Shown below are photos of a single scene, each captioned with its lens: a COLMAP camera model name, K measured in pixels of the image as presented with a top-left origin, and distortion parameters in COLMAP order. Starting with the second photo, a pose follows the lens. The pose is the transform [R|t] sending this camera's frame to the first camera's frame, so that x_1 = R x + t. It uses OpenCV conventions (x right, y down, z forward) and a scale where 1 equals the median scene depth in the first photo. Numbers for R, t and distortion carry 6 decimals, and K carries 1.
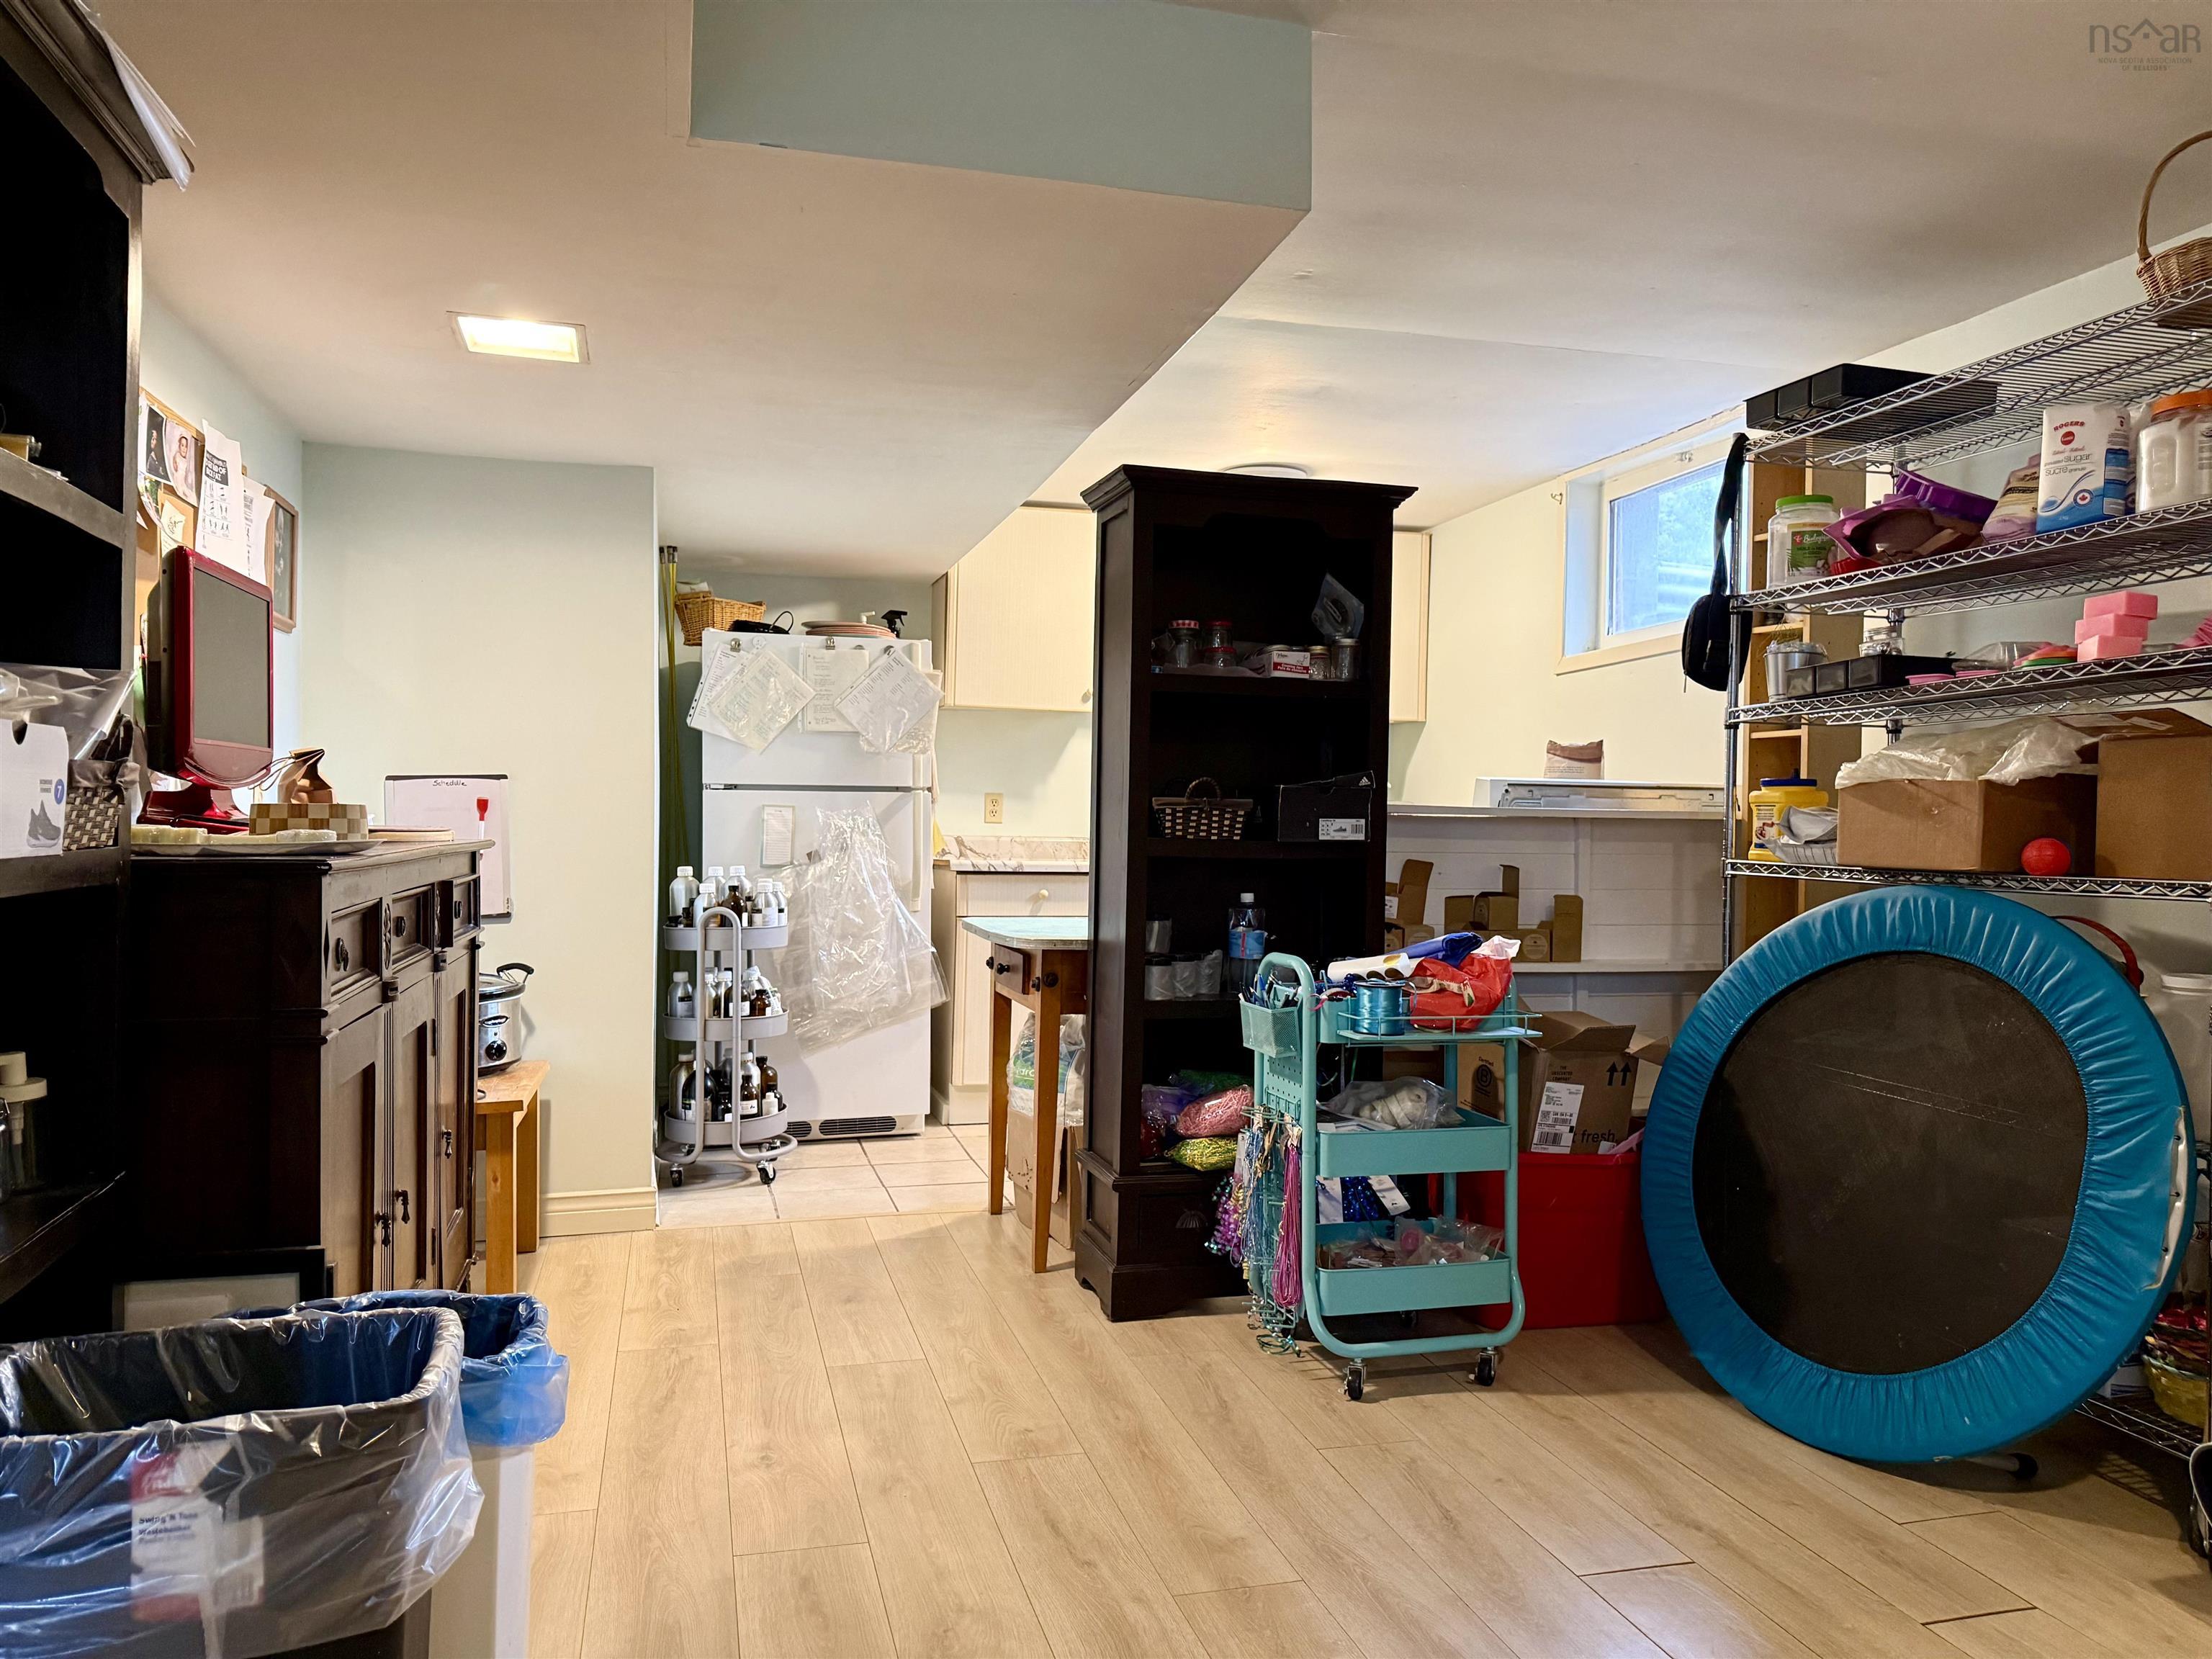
lens RADIAL K [[1578.1, 0, 1104.4], [0, 1578.1, 834.3], [0, 0, 1]] dist [0.048152, -0.069840]
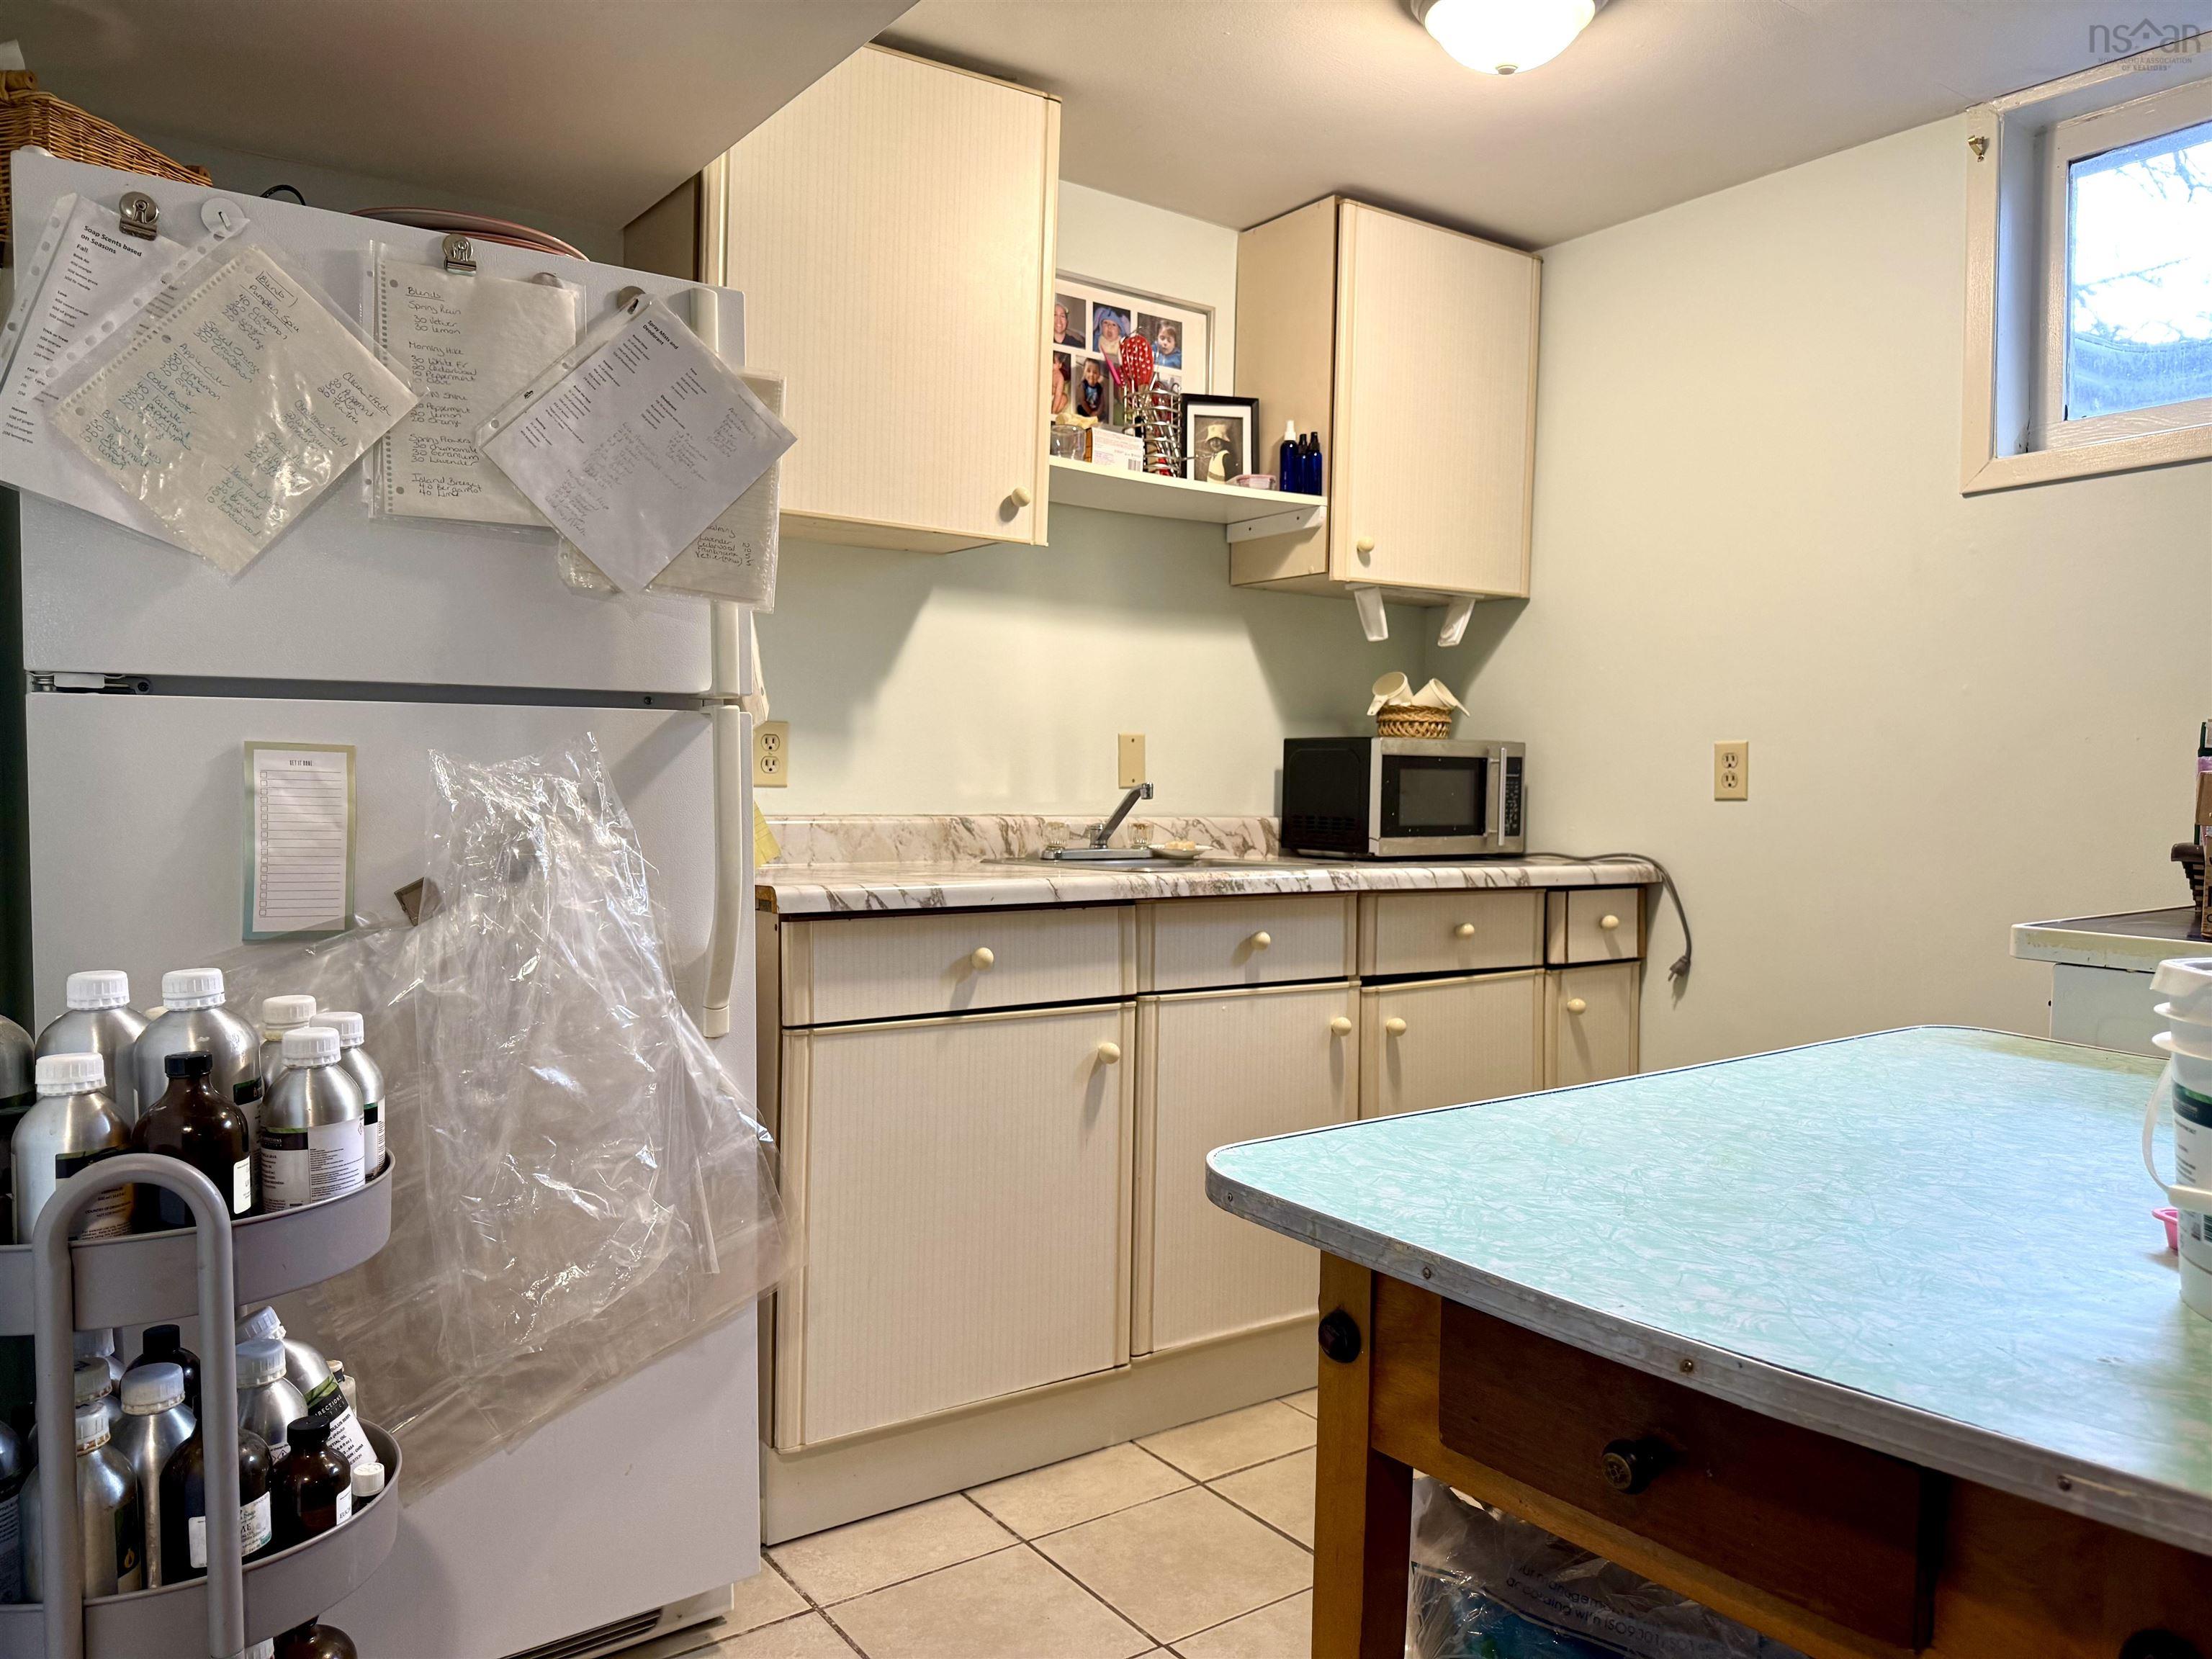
lens RADIAL K [[1603.6, 0, 1130.6], [0, 1603.6, 836.7], [0, 0, 1]] dist [0.002735, -0.026826]
pose [[0.931709, -0.019012, 0.362708, -0.185318], [0.005935, 0.999293, 0.037136, -0.011696], [-0.363157, -0.032447, 0.931163, 0.704942]]
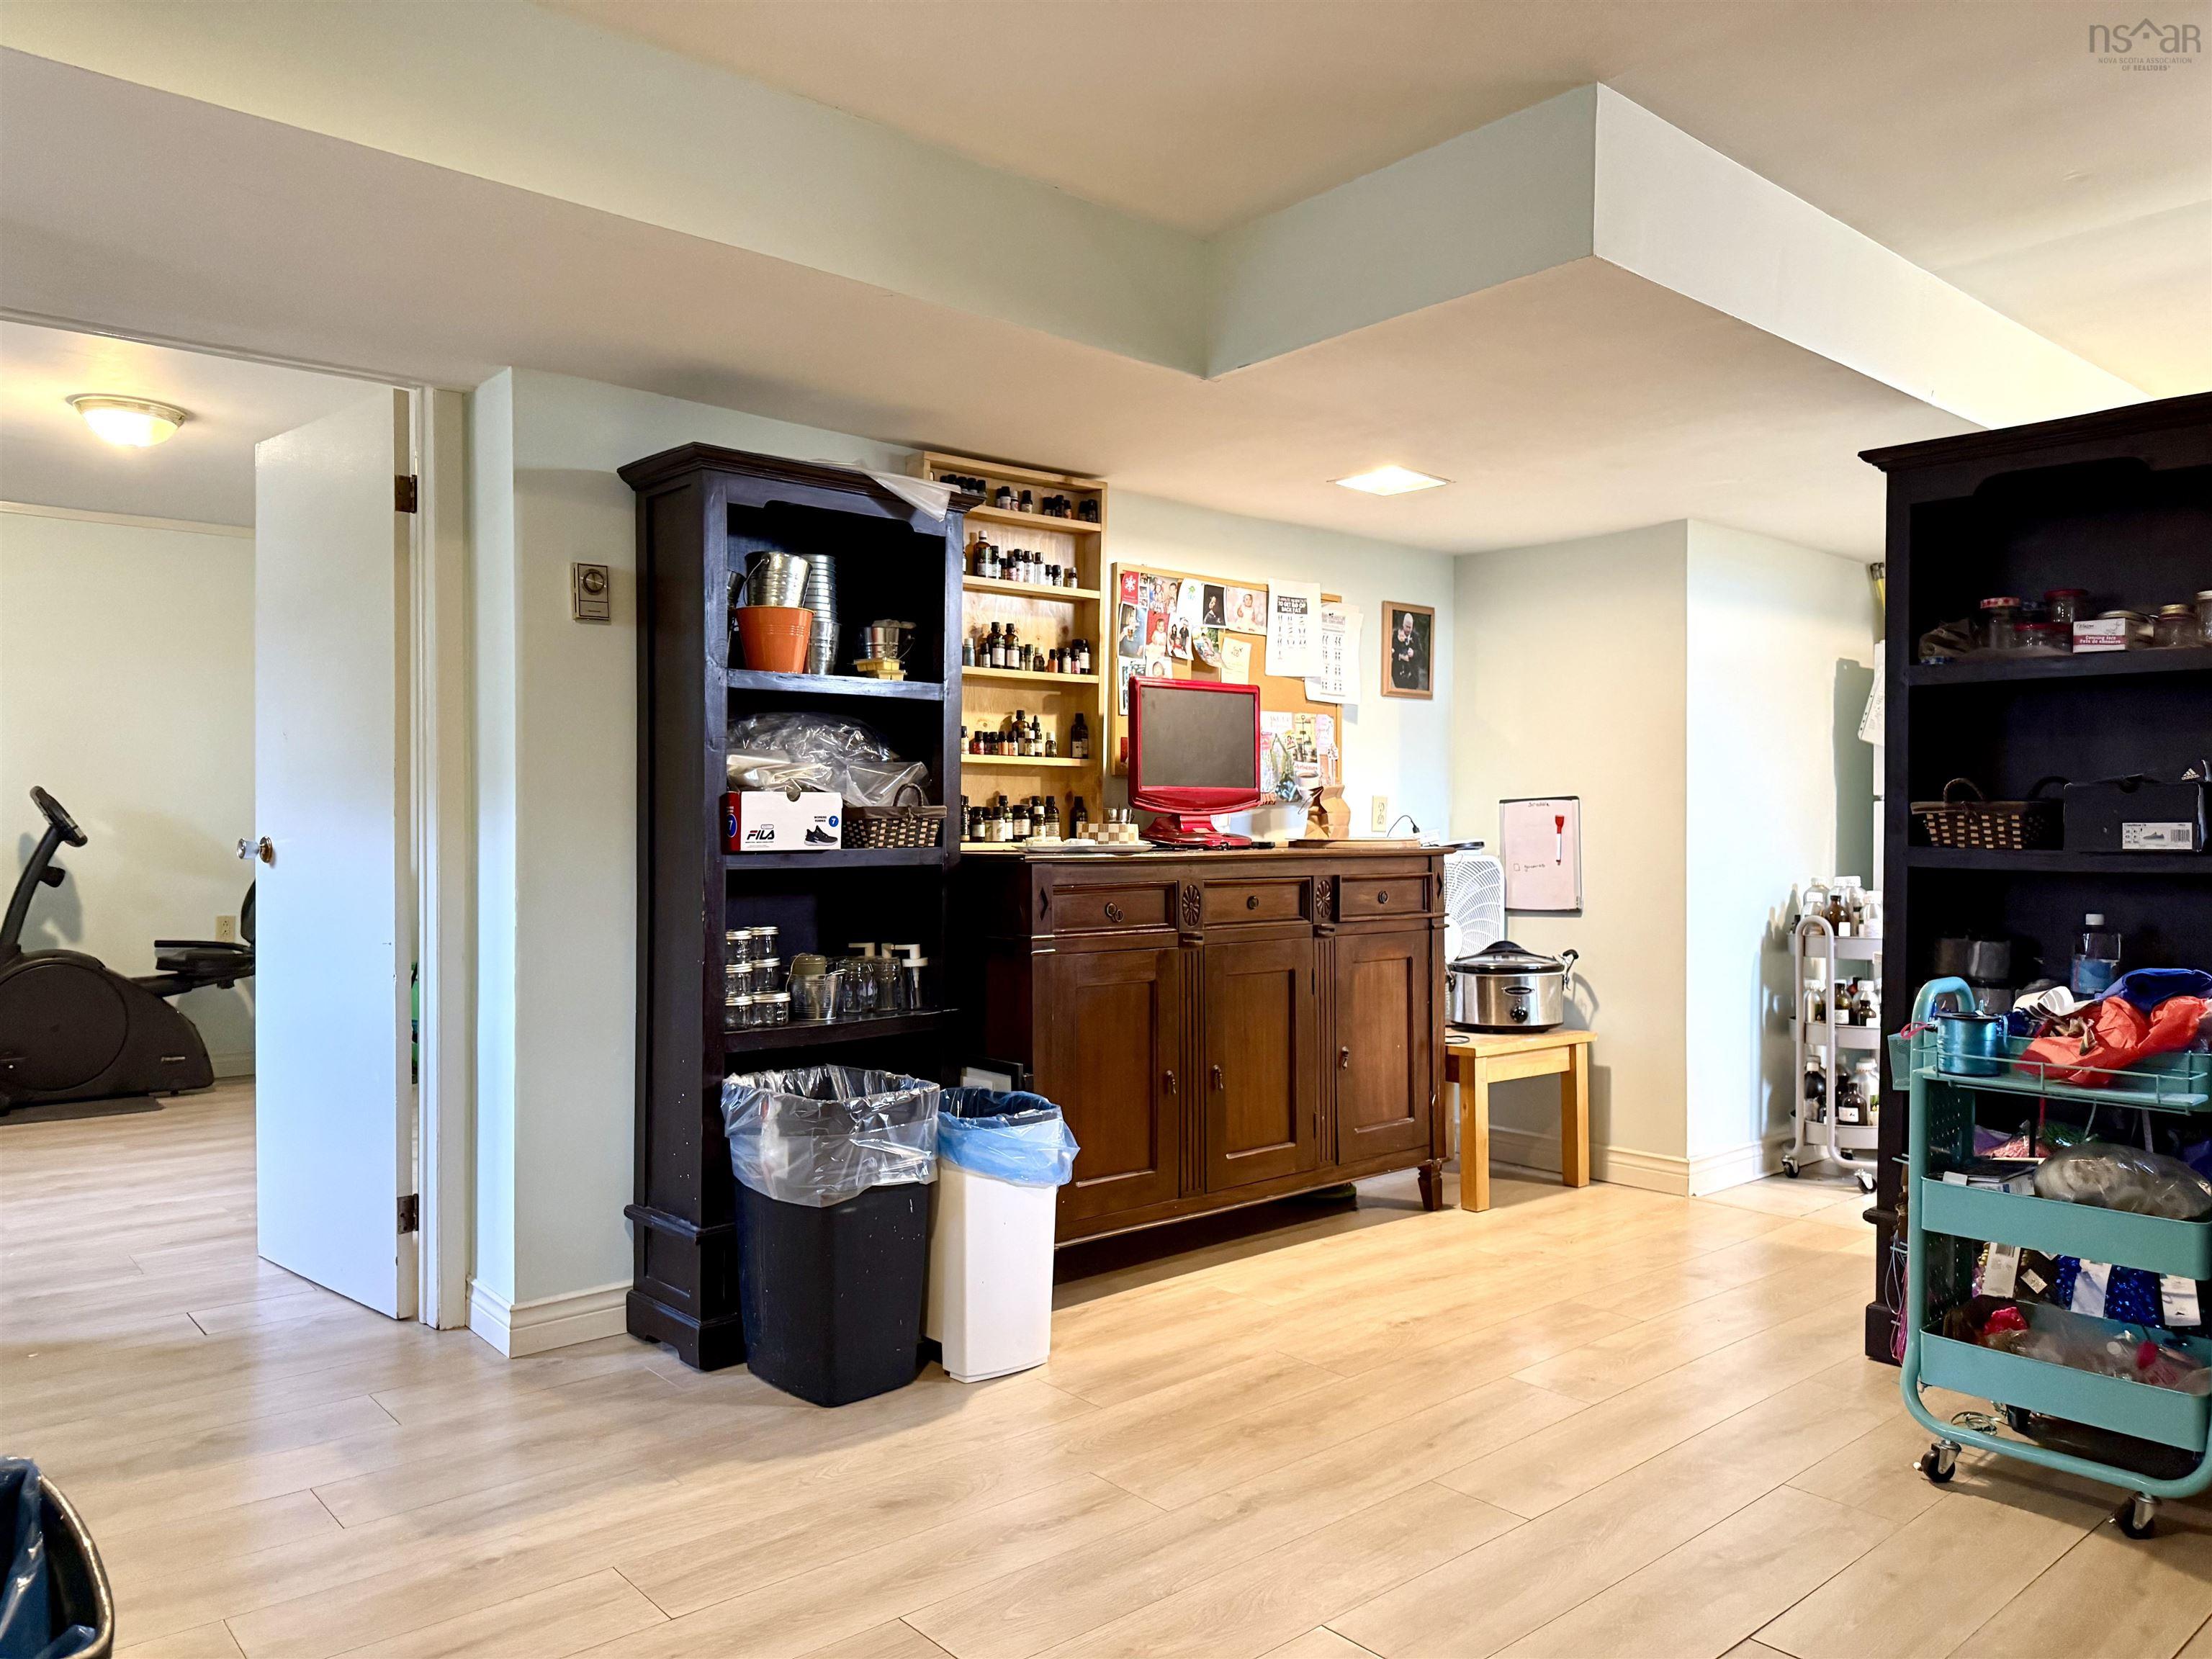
lens RADIAL K [[1578.1, 0, 1104.4], [0, 1578.1, 834.3], [0, 0, 1]] dist [0.048152, -0.069840]
pose [[0.416832, -0.007036, -0.908956, 0.505099], [-0.004360, 0.999943, -0.009740, 0.004742], [0.908973, 0.008022, 0.416778, 0.138425]]
